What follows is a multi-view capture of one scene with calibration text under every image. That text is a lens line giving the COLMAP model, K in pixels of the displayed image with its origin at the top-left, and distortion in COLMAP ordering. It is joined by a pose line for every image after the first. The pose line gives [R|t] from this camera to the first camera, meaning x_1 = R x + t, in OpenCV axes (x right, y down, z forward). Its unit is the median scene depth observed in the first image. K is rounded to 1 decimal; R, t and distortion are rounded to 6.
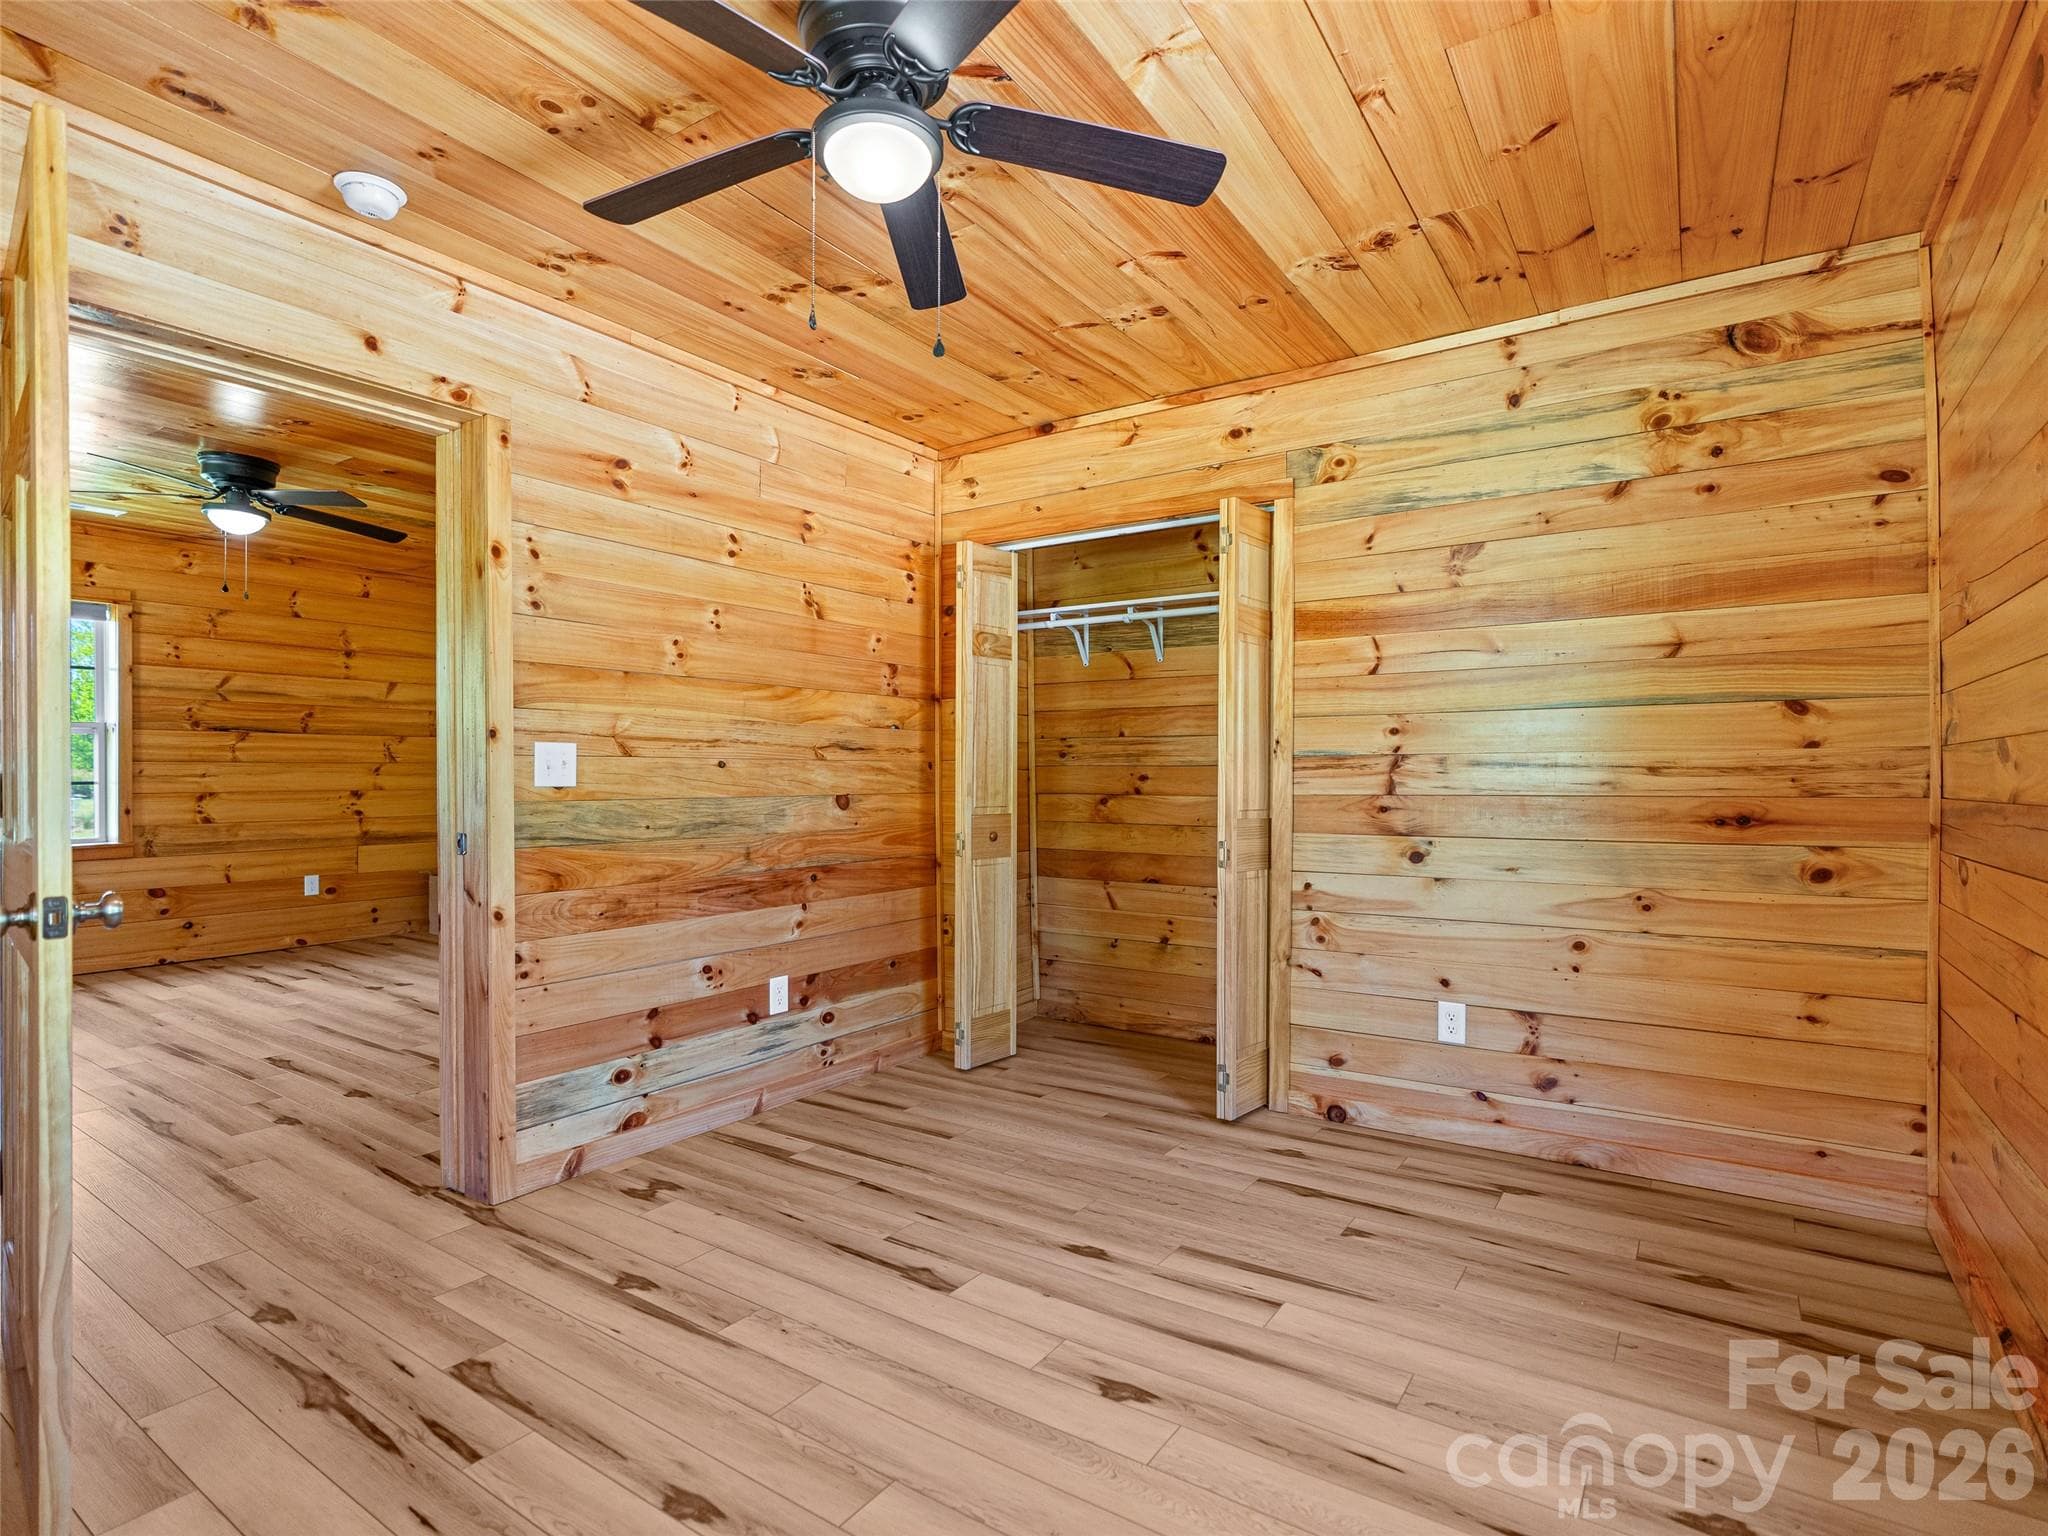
lens RADIAL K [[1029.5, 0, 1023.6], [0, 1029.5, 771.4], [0, 0, 1]] dist [-0.010075, 0.004395]
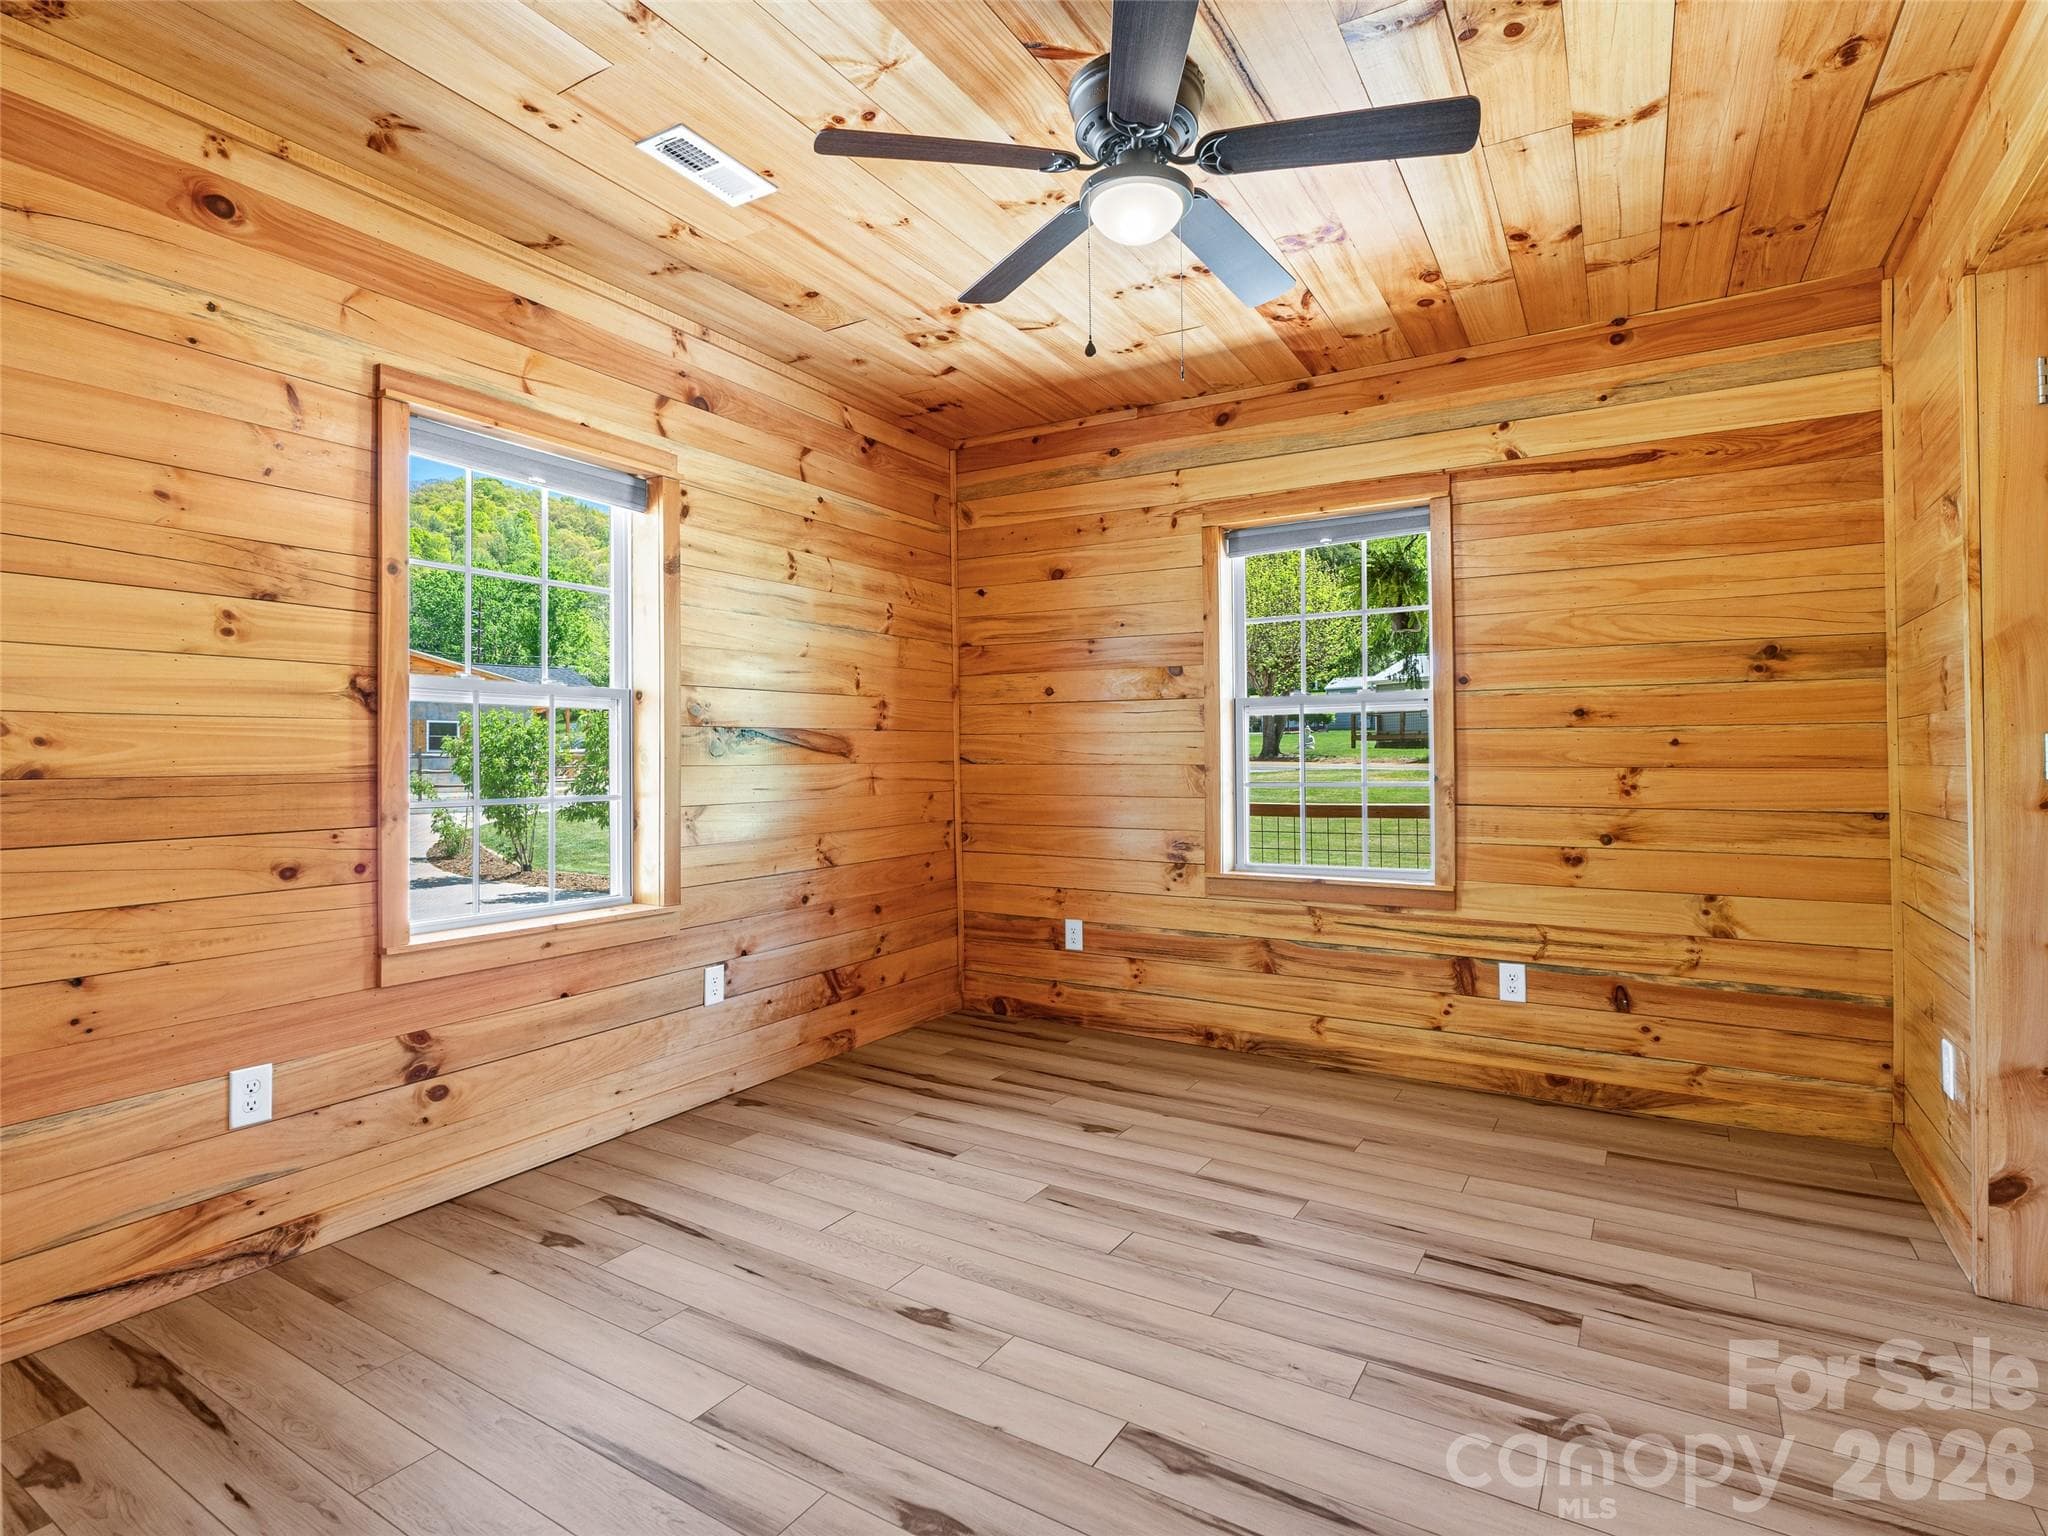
lens RADIAL K [[1029.5, 0, 1023.4], [0, 1029.5, 758.7], [0, 0, 1]] dist [-0.010075, 0.004395]
pose [[-0.998994, 0.006811, -0.044313, 0.149451], [0.006648, 0.999971, 0.003826, 0.059674], [0.044338, 0.003527, -0.999010, 7.654771]]
